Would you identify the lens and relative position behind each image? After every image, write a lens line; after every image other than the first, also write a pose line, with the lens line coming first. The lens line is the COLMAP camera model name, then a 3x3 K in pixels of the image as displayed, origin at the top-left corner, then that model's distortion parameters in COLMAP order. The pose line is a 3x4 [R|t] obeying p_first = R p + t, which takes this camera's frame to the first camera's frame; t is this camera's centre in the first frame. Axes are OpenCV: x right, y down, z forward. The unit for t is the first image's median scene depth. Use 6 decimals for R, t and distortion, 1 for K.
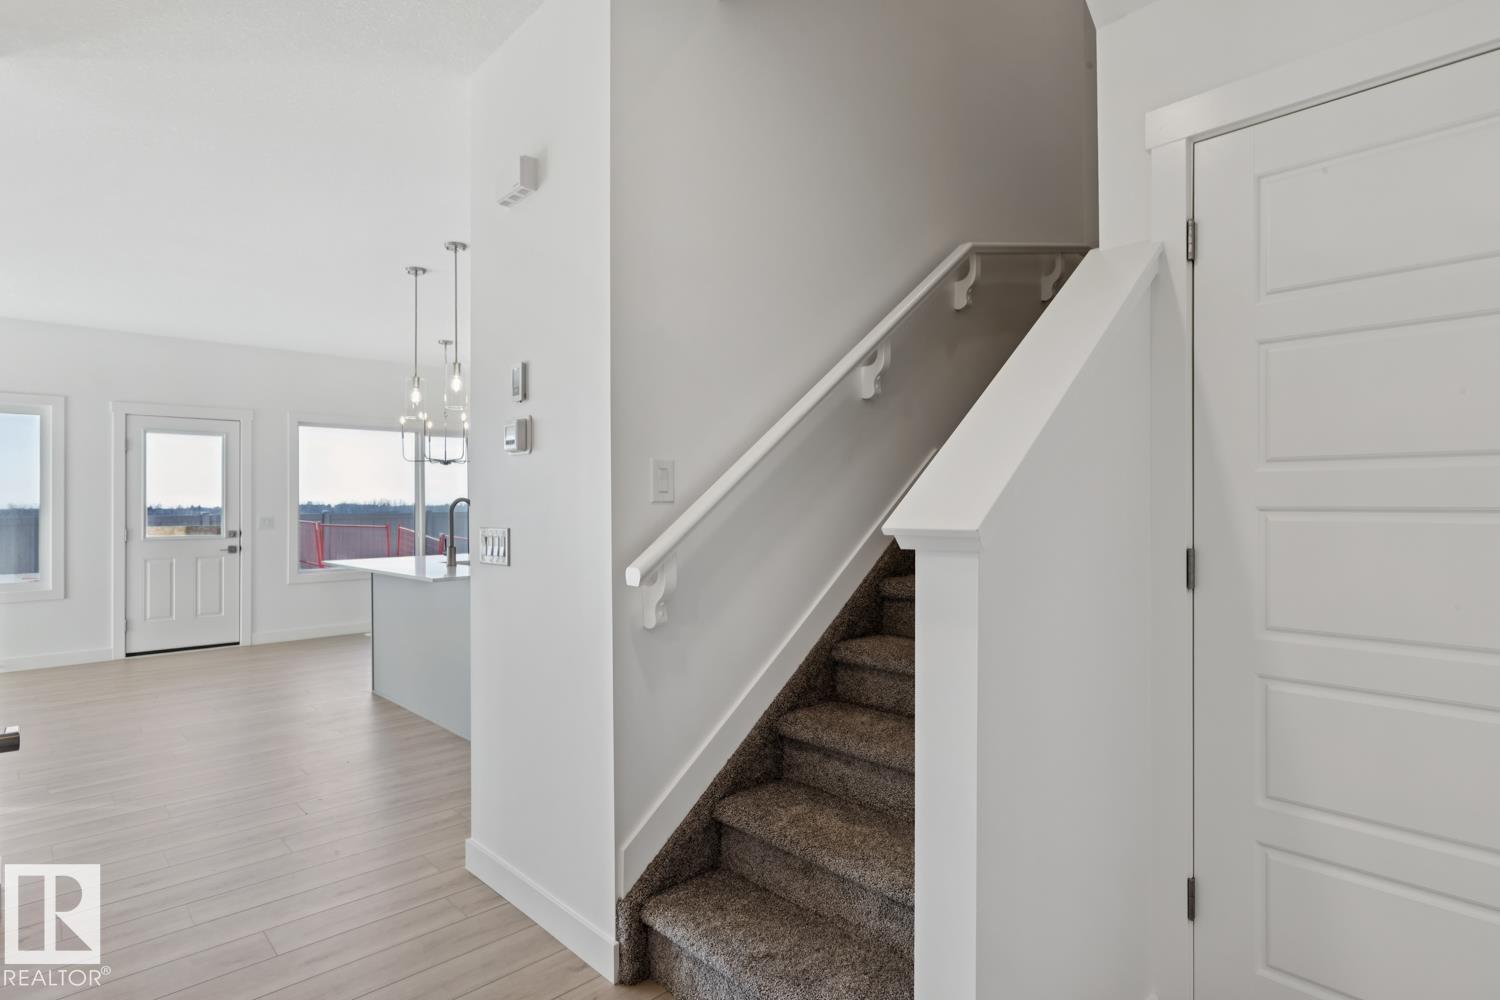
lens RADIAL K [[798.7, 0, 750.3], [0, 798.7, 501.0], [0, 0, 1]] dist [0.000019, -0.000016]
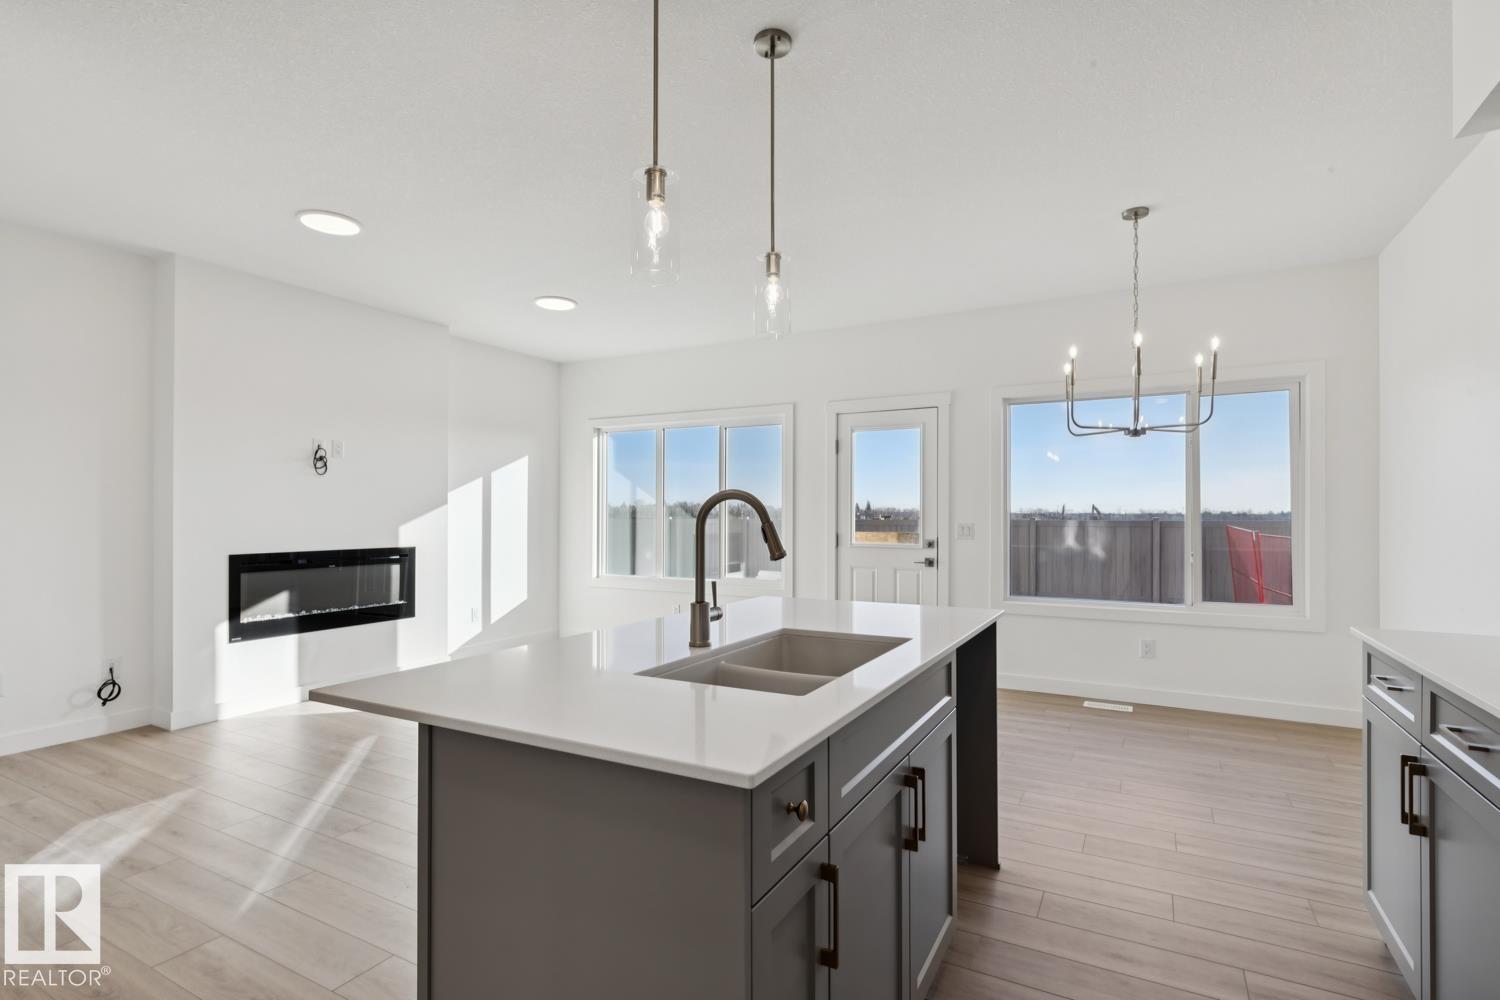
lens RADIAL K [[720.4, 0, 753.6], [0, 720.4, 496.9], [0, 0, 1]] dist [0.005277, 0.000516]
pose [[0.319212, -0.012997, -0.947594, 0.004243], [-0.001051, 0.999900, -0.014069, 0.003048], [0.947683, 0.005487, 0.319167, 0.591609]]
